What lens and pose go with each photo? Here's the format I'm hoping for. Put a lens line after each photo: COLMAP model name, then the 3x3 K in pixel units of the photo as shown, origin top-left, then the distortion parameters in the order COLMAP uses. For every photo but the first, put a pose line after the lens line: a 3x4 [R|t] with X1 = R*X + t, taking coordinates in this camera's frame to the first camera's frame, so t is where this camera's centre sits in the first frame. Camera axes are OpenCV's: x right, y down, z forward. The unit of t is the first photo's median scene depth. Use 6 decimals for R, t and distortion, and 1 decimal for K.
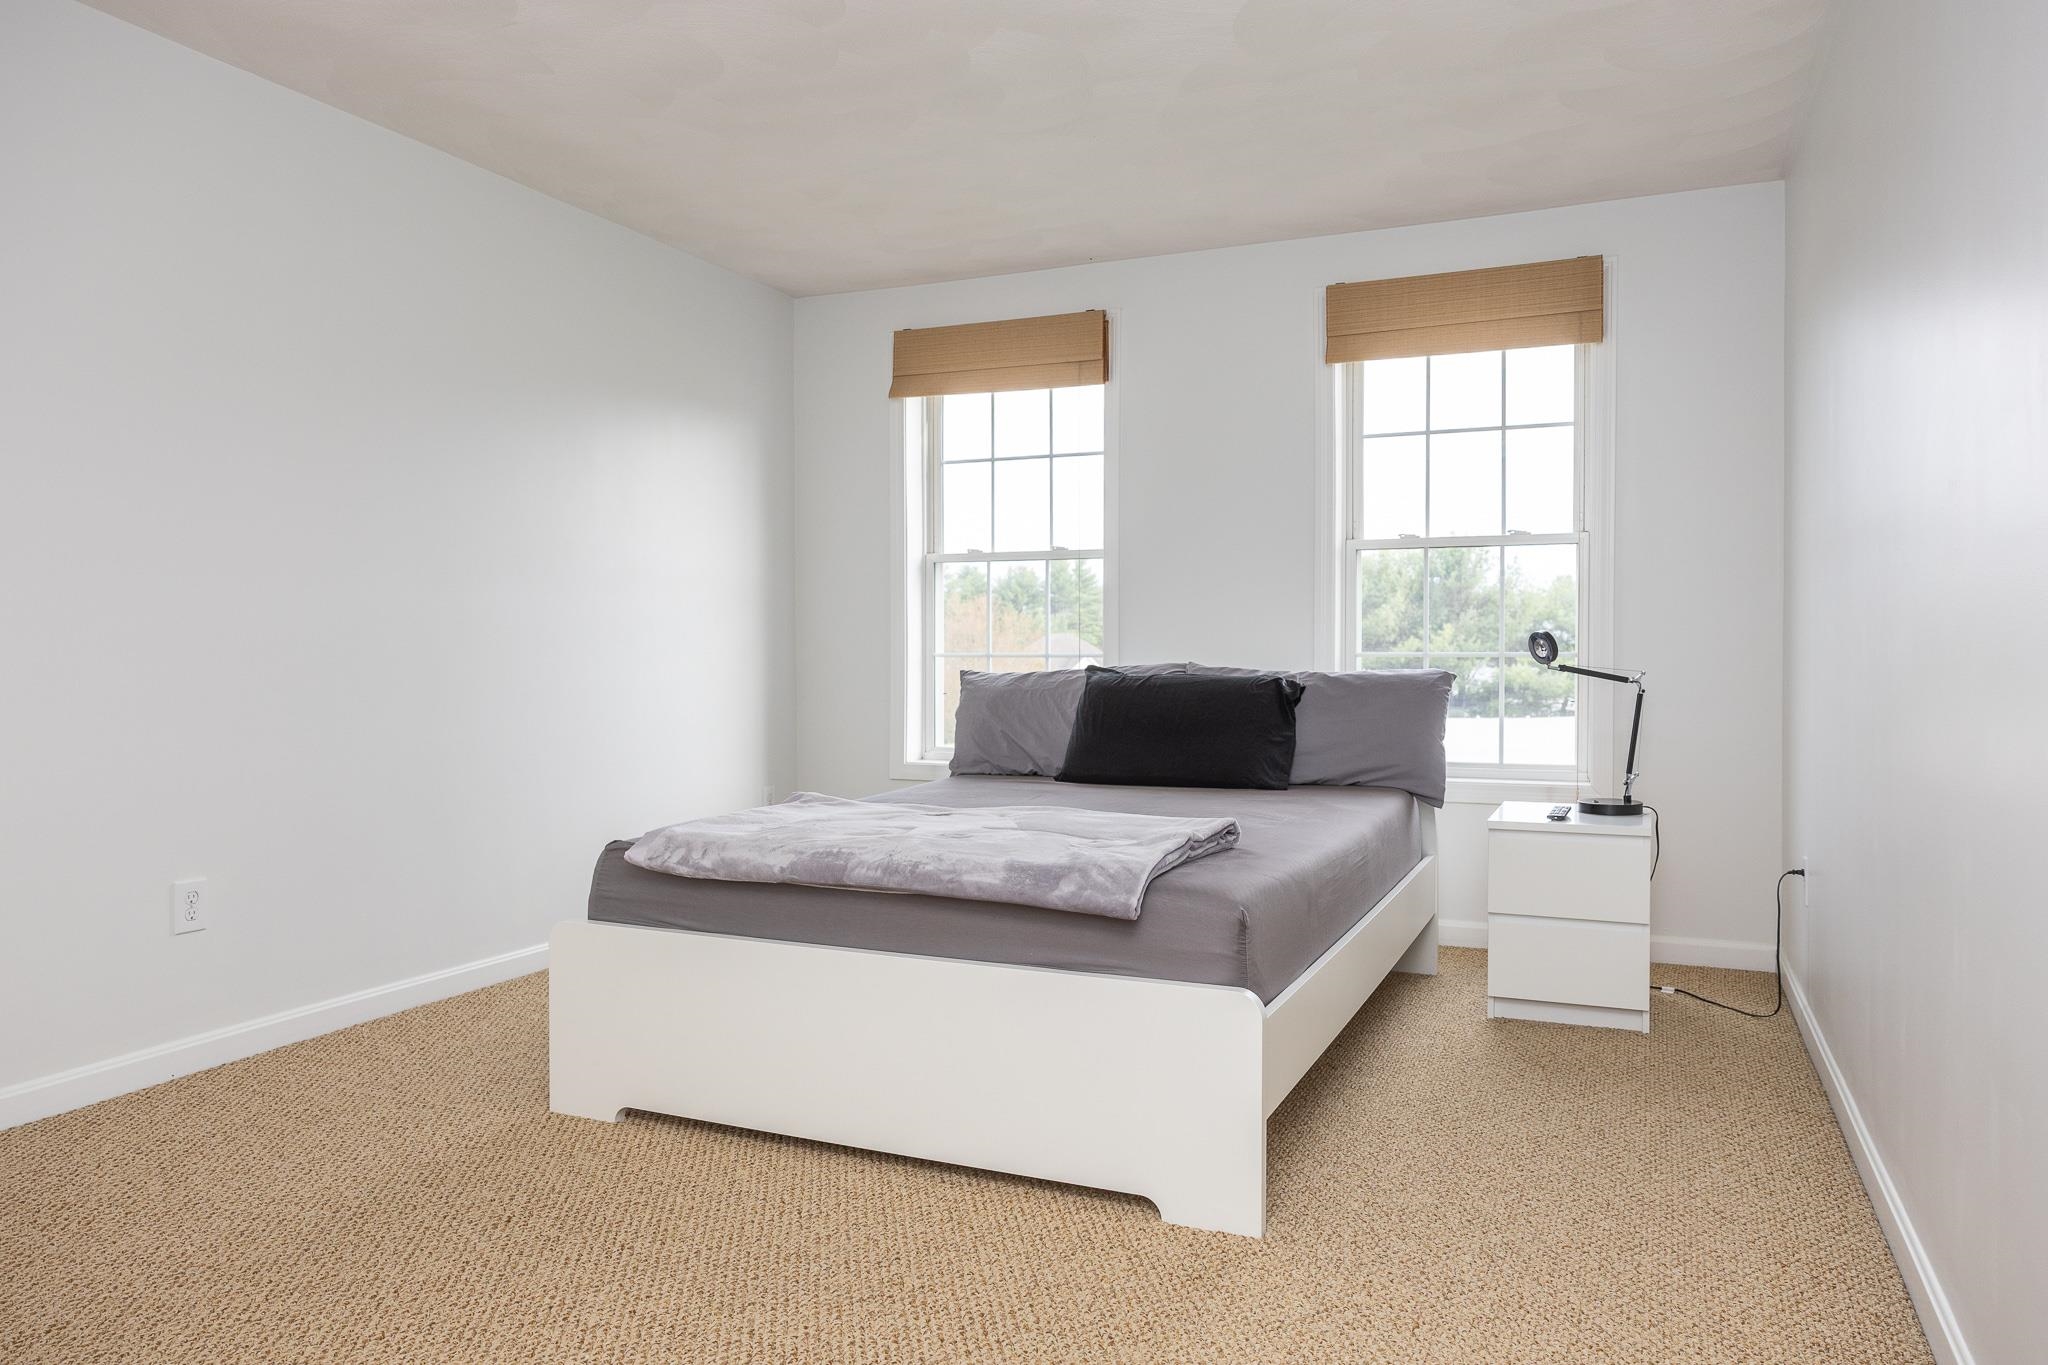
lens RADIAL K [[1363.3, 0, 1016.5], [0, 1363.3, 677.8], [0, 0, 1]] dist [-0.000210, 0.003058]
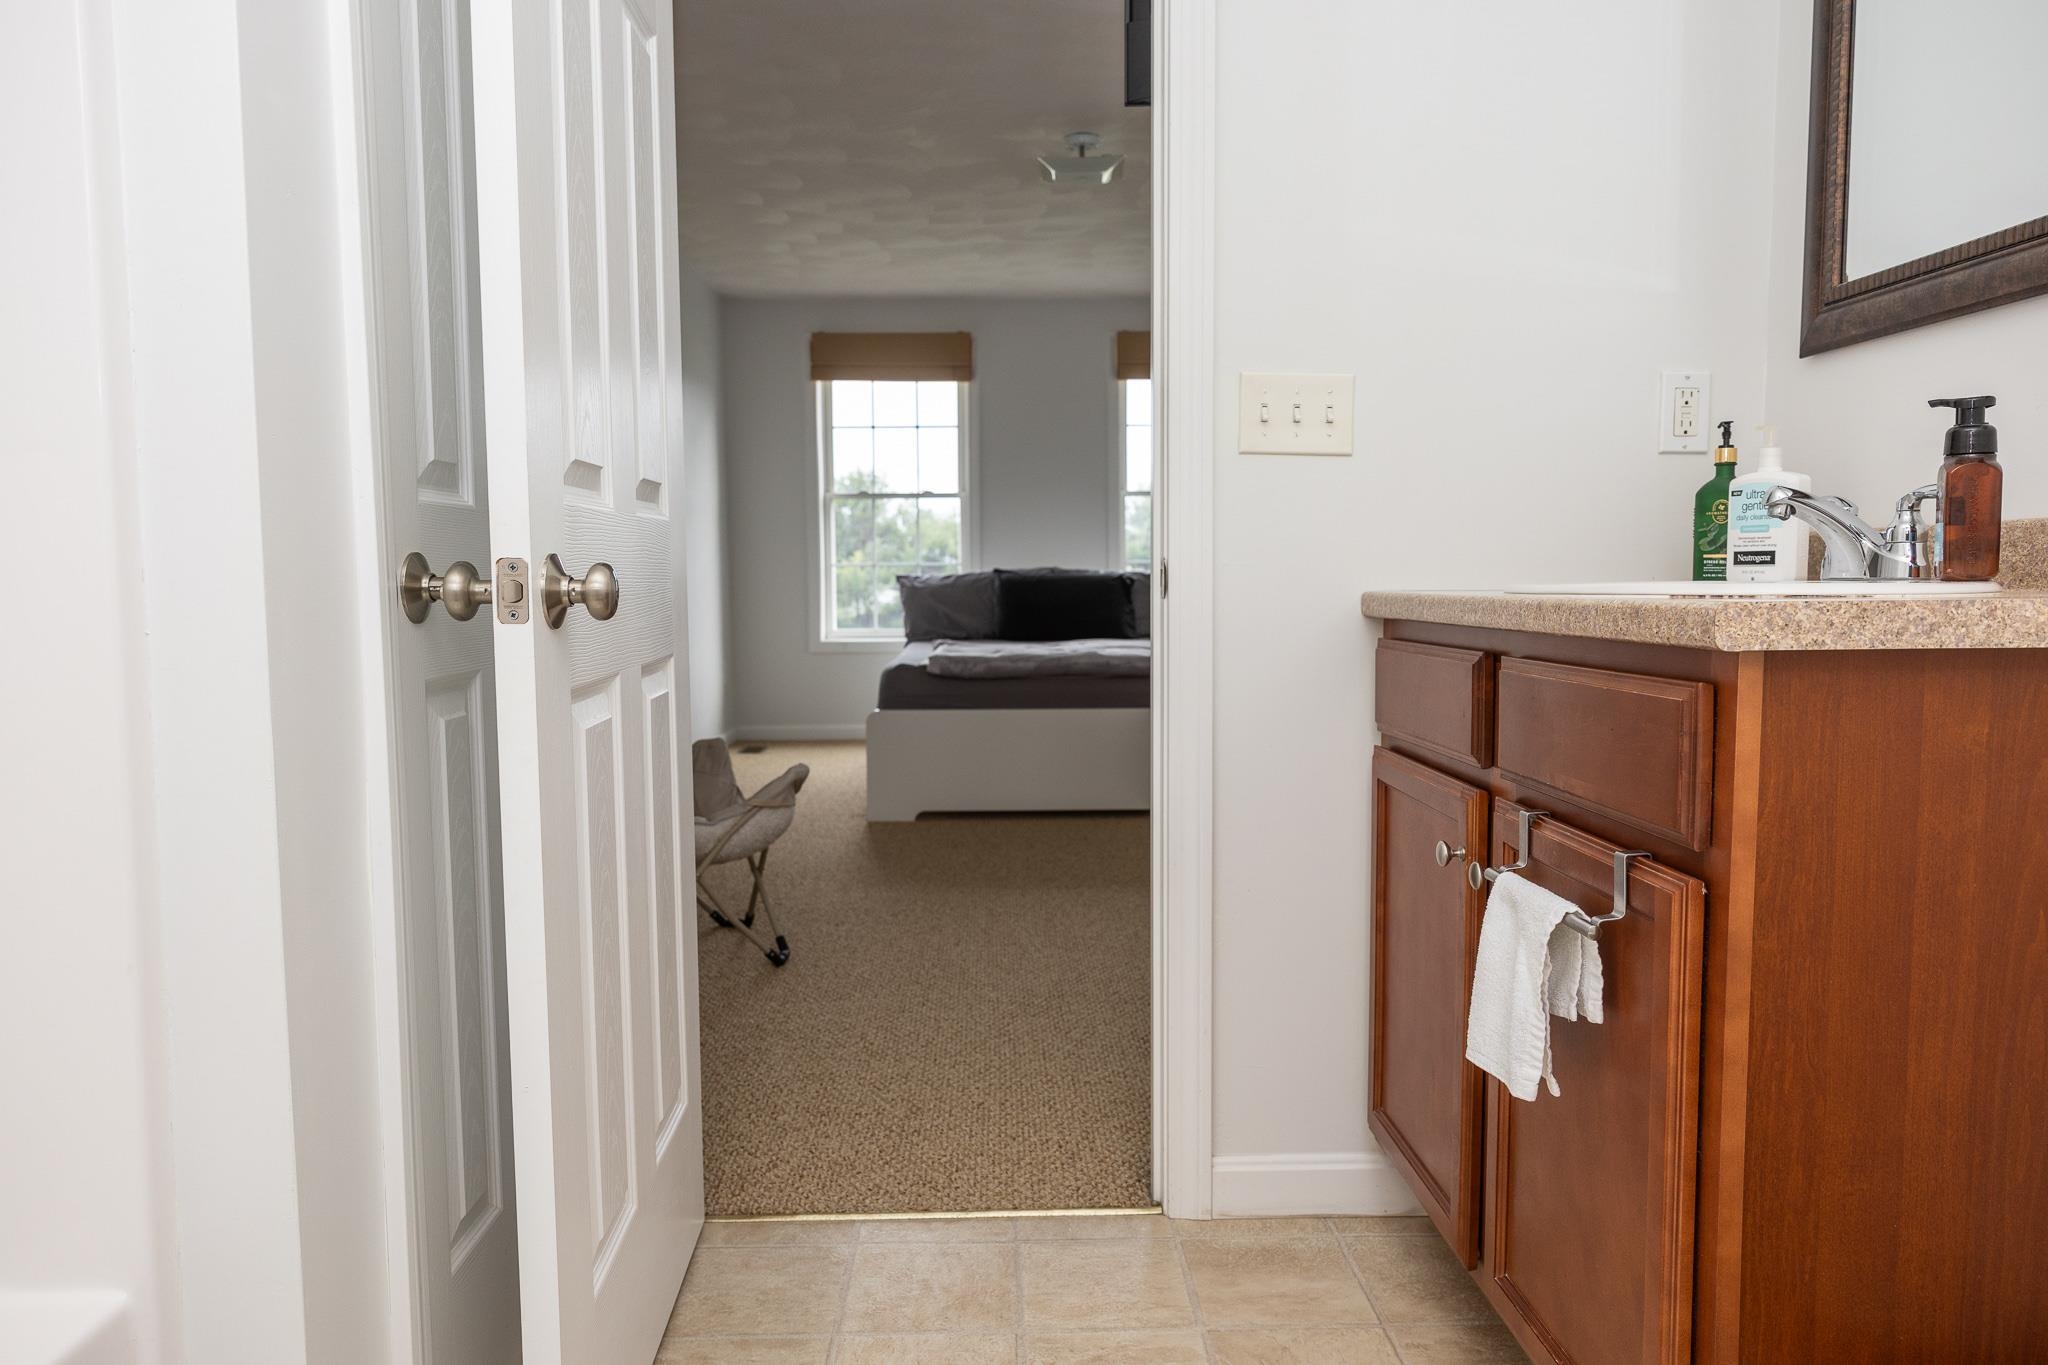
lens RADIAL K [[1363.9, 0, 1017.1], [0, 1363.9, 679.0], [0, 0, 1]] dist [0.004045, 0.002848]
pose [[0.893359, -0.041090, 0.447461, -0.628200], [0.017389, 0.998226, 0.056951, 0.028291], [-0.449007, -0.043097, 0.892488, -0.413827]]
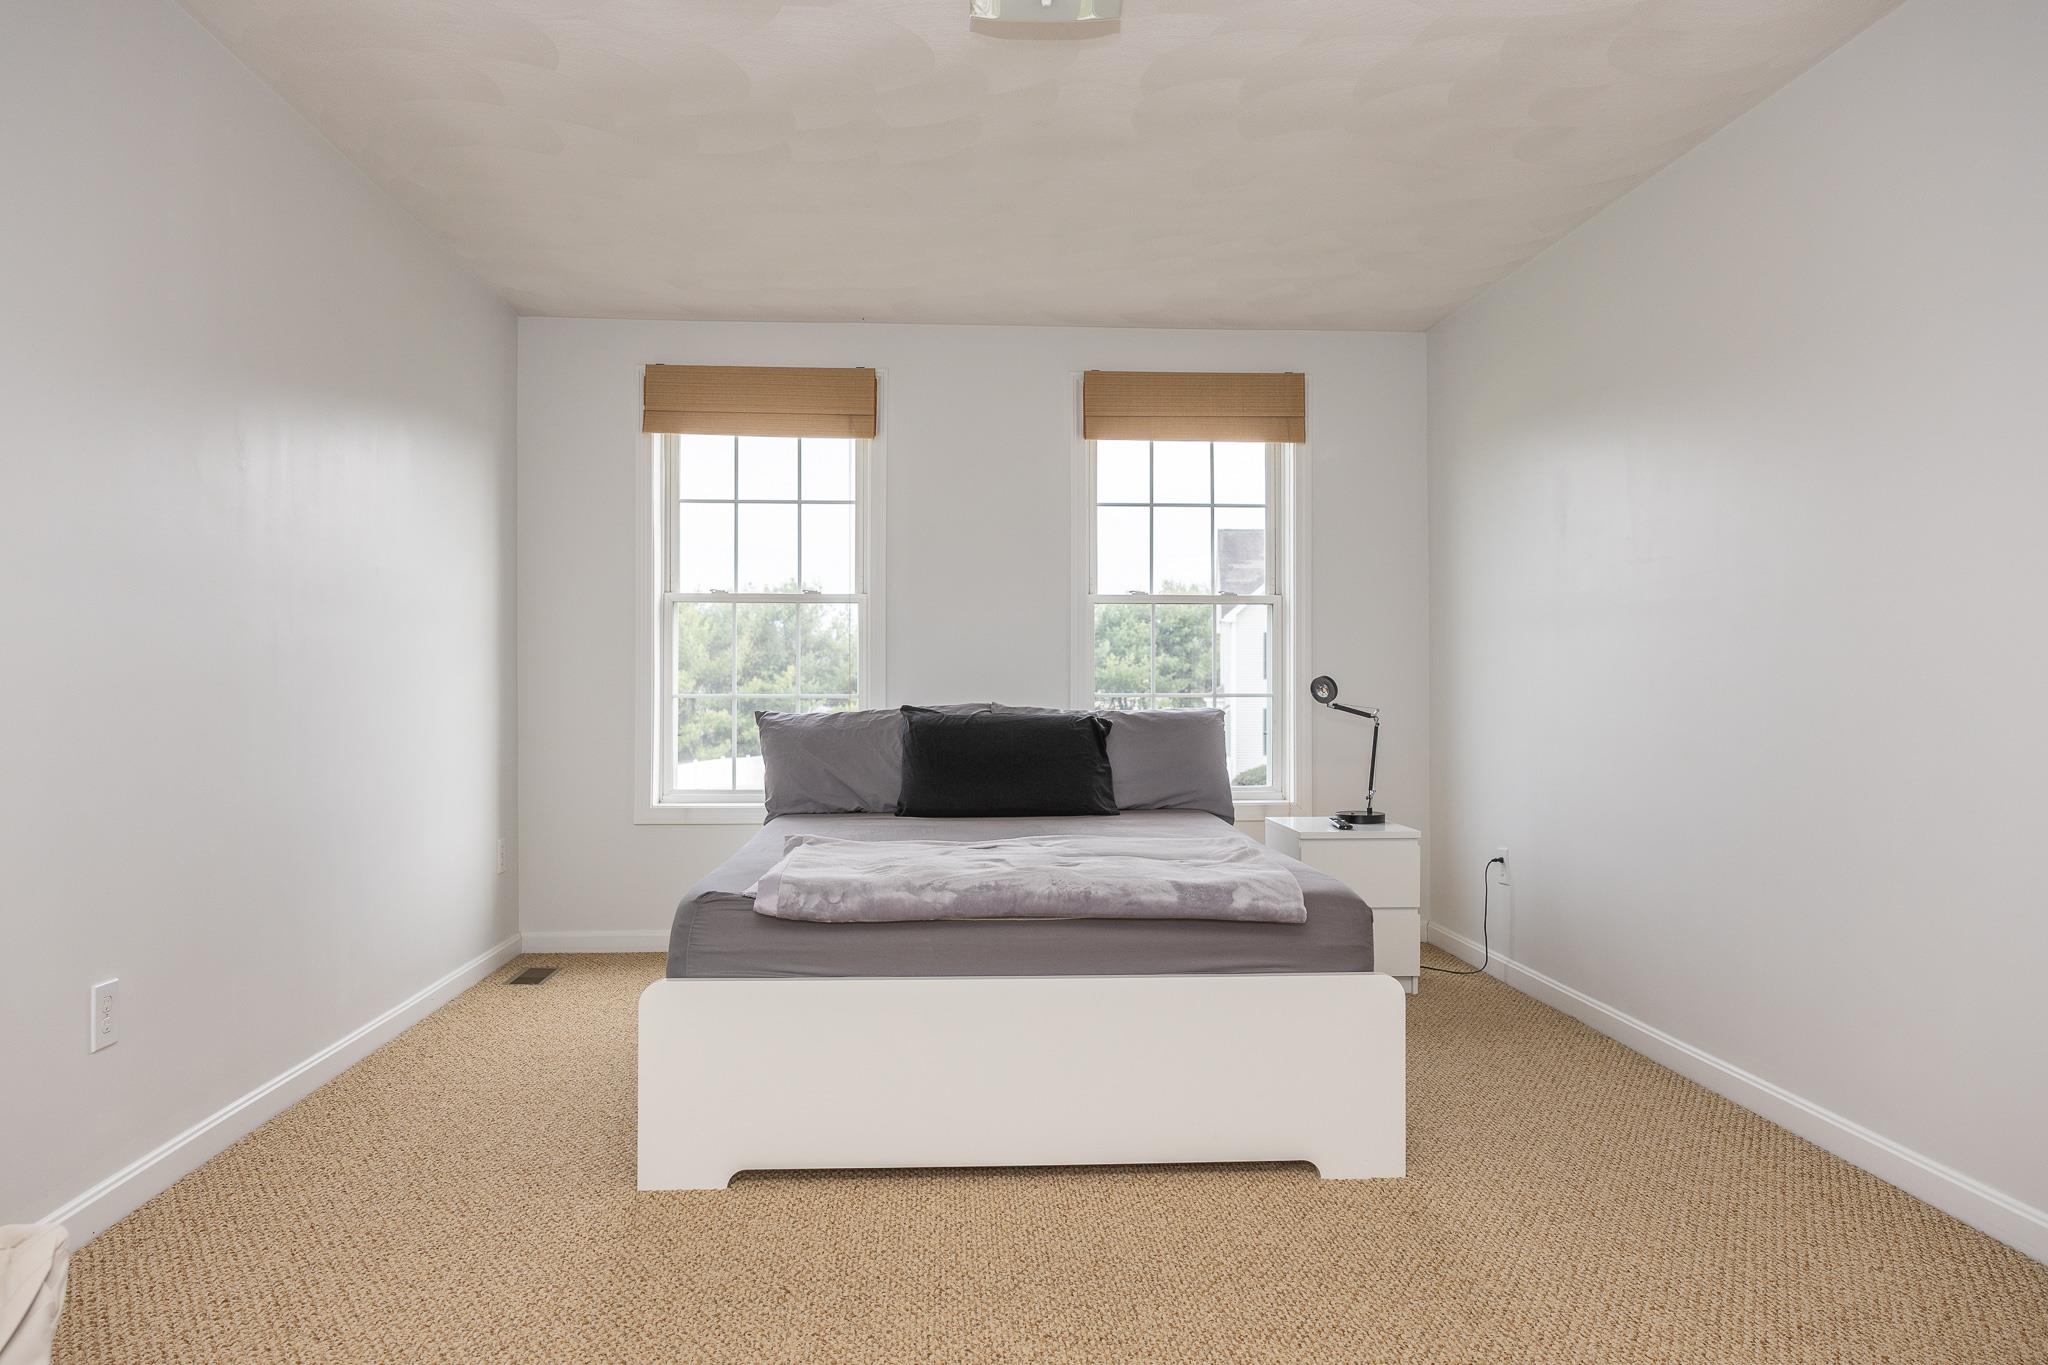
lens RADIAL K [[1344.3, 0, 962.1], [0, 1344.3, 677.0], [0, 0, 1]] dist [0.002042, 0.001007]
pose [[0.891609, 0.005726, 0.452770, -0.375930], [0.007774, 0.999579, -0.027950, -0.001936], [-0.452739, 0.028440, 0.891189, 0.052388]]
